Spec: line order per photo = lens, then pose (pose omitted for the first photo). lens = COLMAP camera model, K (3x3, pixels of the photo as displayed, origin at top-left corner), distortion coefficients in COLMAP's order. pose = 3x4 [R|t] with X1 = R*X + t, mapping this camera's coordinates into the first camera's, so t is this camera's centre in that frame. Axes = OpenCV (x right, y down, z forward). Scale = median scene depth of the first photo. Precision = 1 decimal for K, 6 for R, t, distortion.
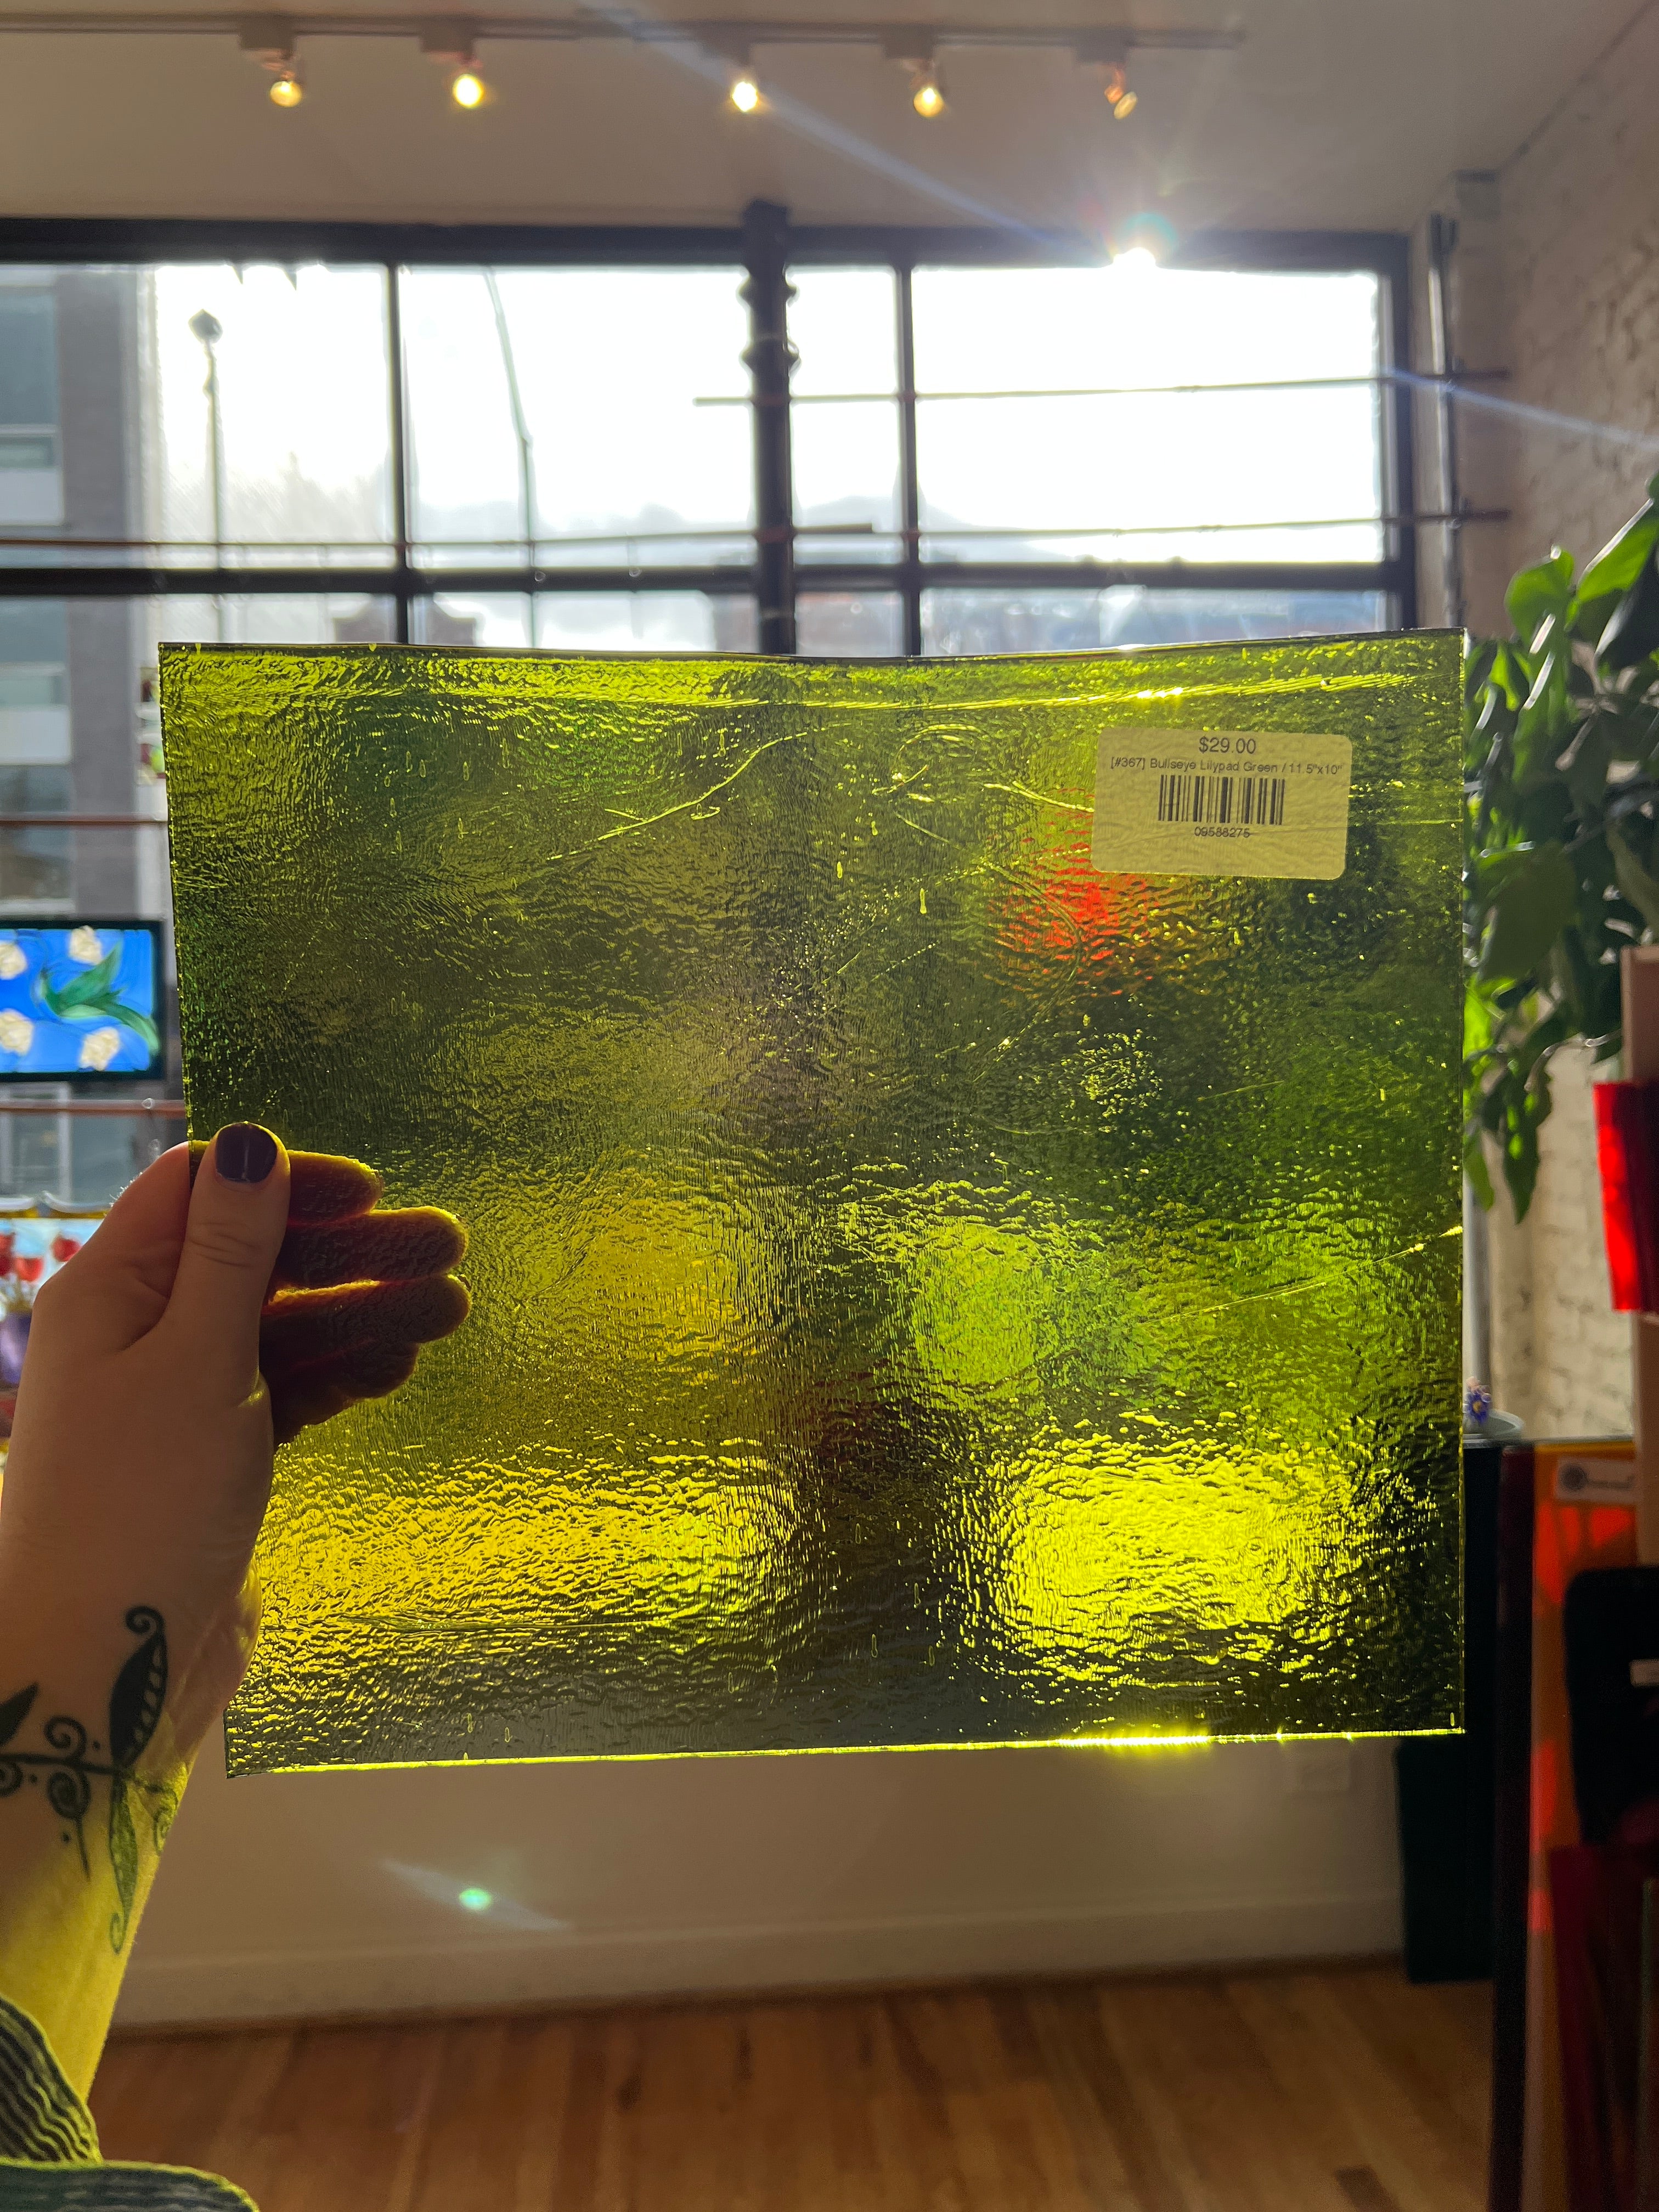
lens RADIAL K [[1626.5, 0, 807.3], [0, 1626.5, 1101.4], [0, 0, 1]] dist [0.019995, -0.038509]
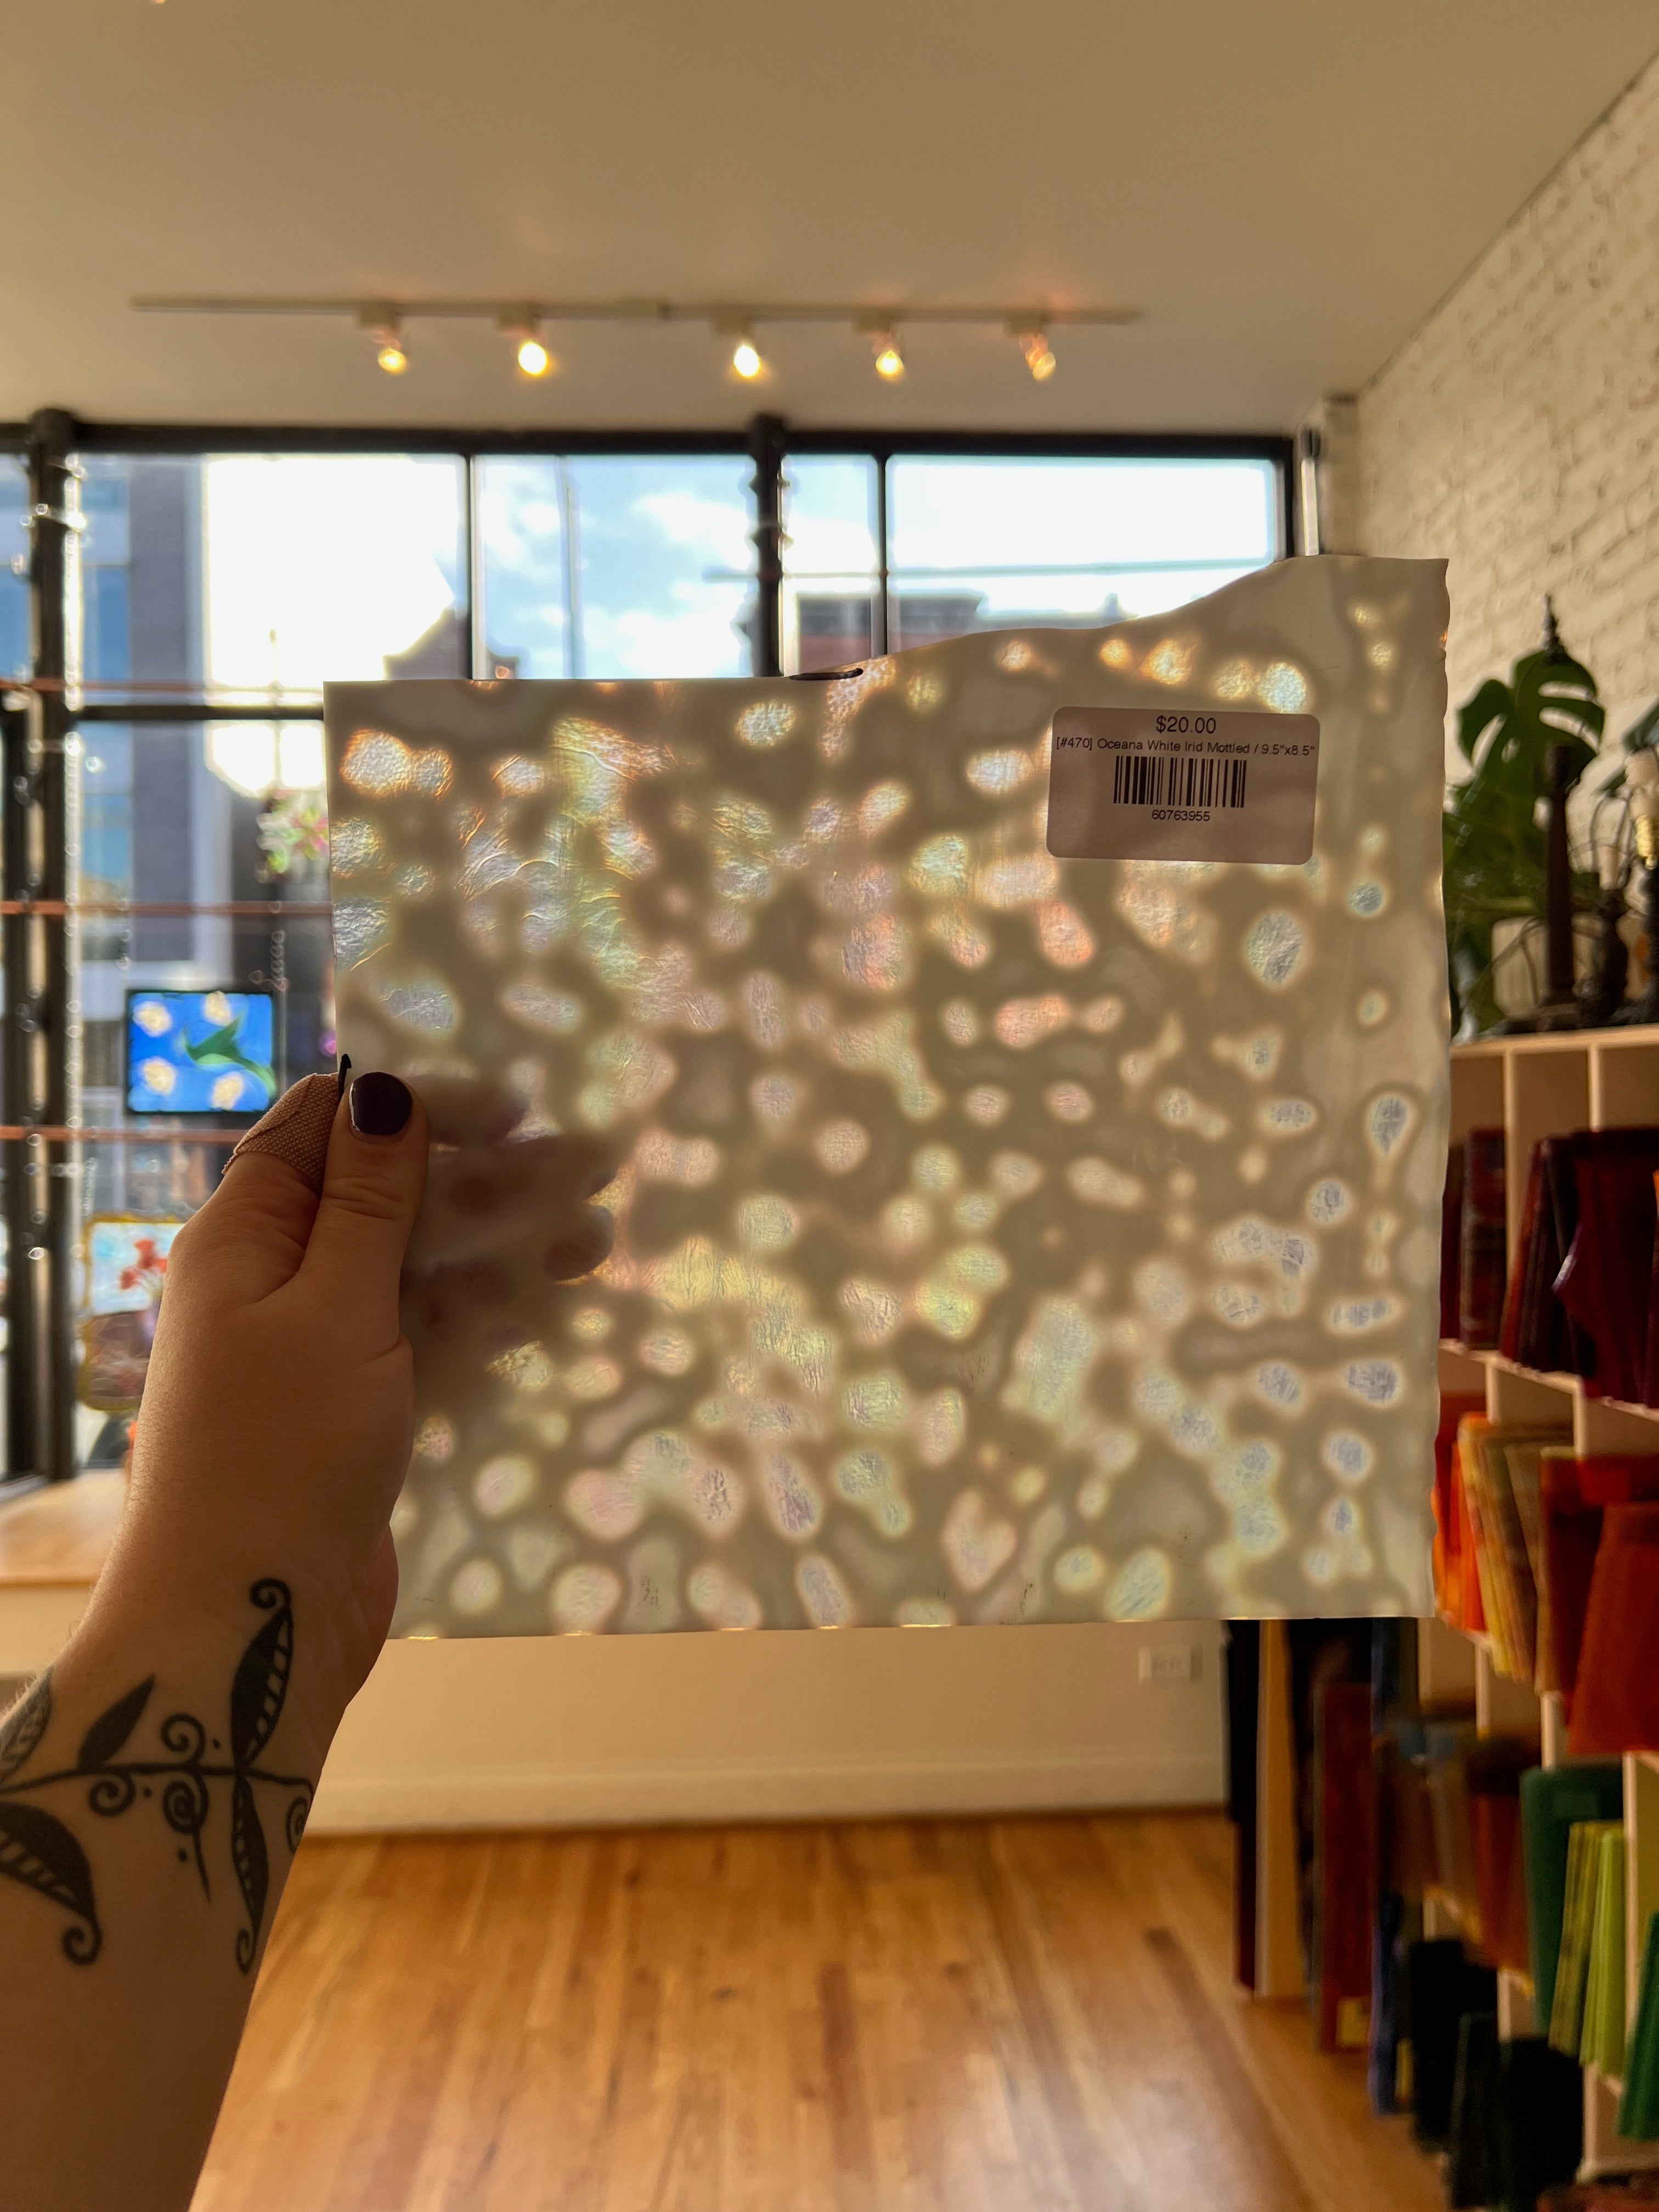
lens RADIAL K [[1626.5, 0, 808.2], [0, 1626.5, 1096.3], [0, 0, 1]] dist [0.019995, -0.038509]
pose [[0.999721, 0.011901, -0.020399, 0.042253], [-0.012168, 0.999841, -0.013001, -0.018378], [0.020241, 0.013246, 0.999707, -0.271282]]
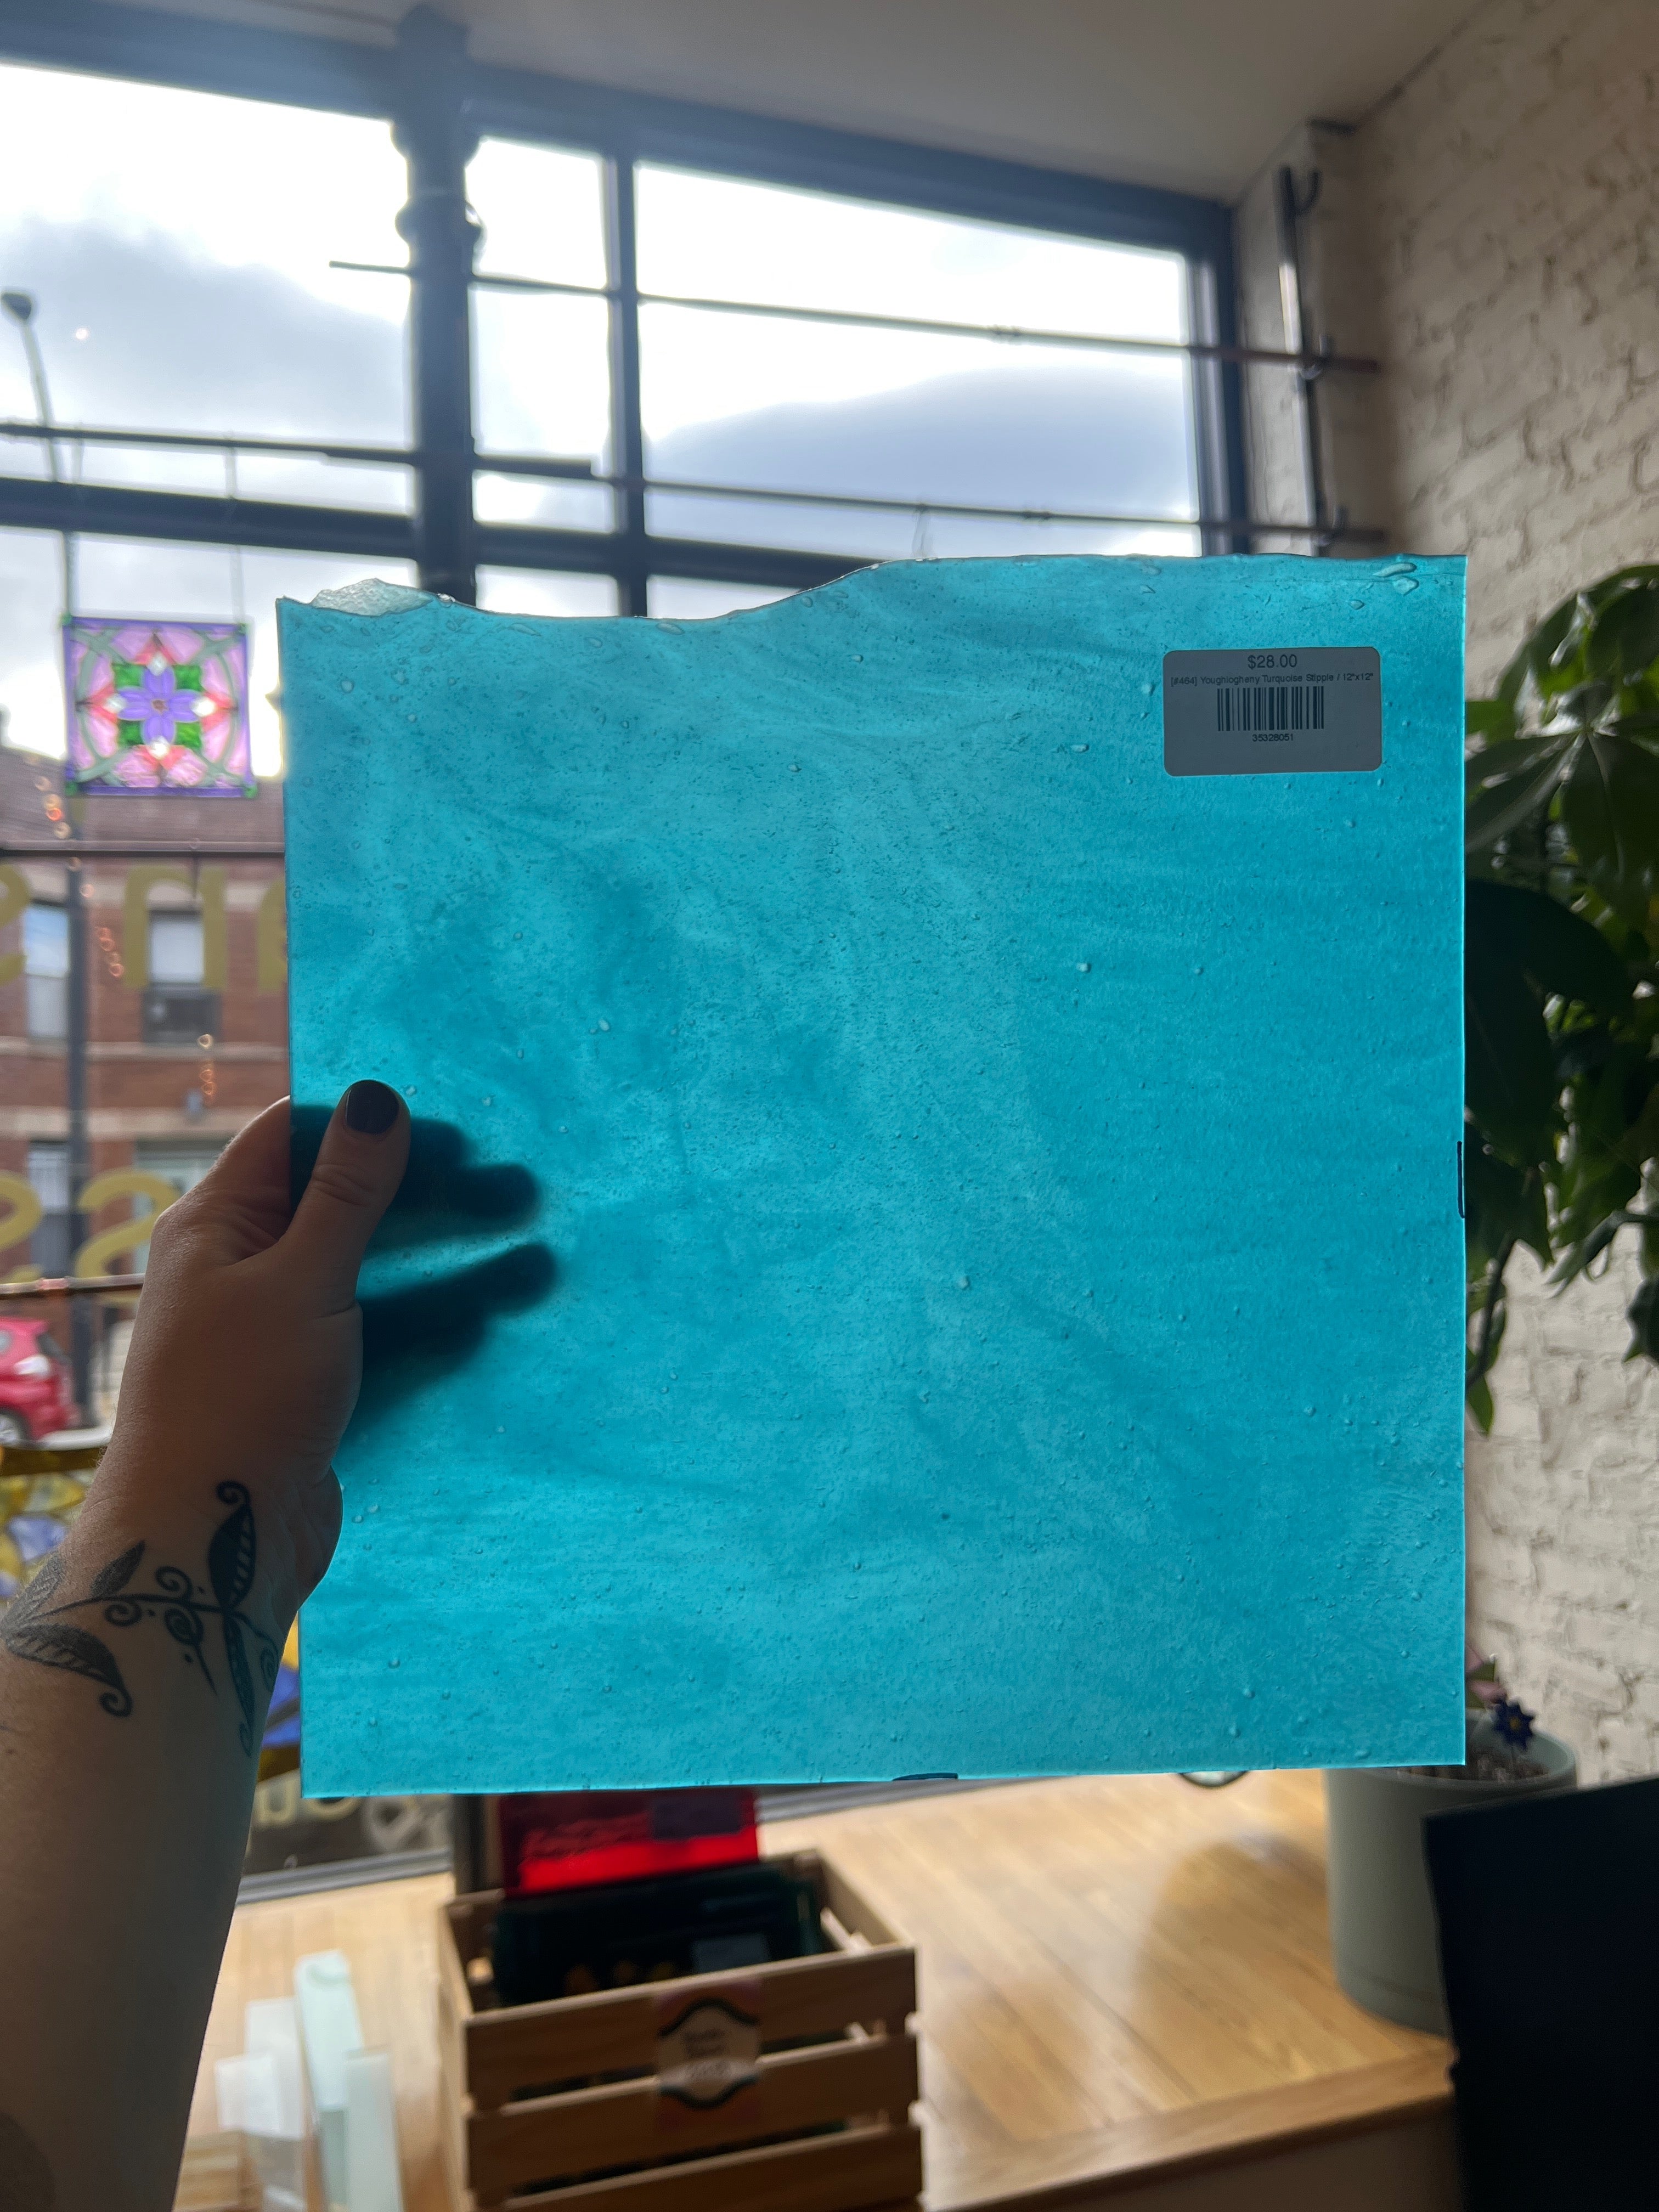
lens RADIAL K [[1626.5, 0, 825.2], [0, 1626.5, 1119.9], [0, 0, 1]] dist [0.019995, -0.038509]
pose [[0.967732, 0.005333, 0.251925, -0.041630], [0.011442, 0.997815, -0.065074, -0.026338], [-0.251721, 0.065857, 0.965556, 0.351864]]
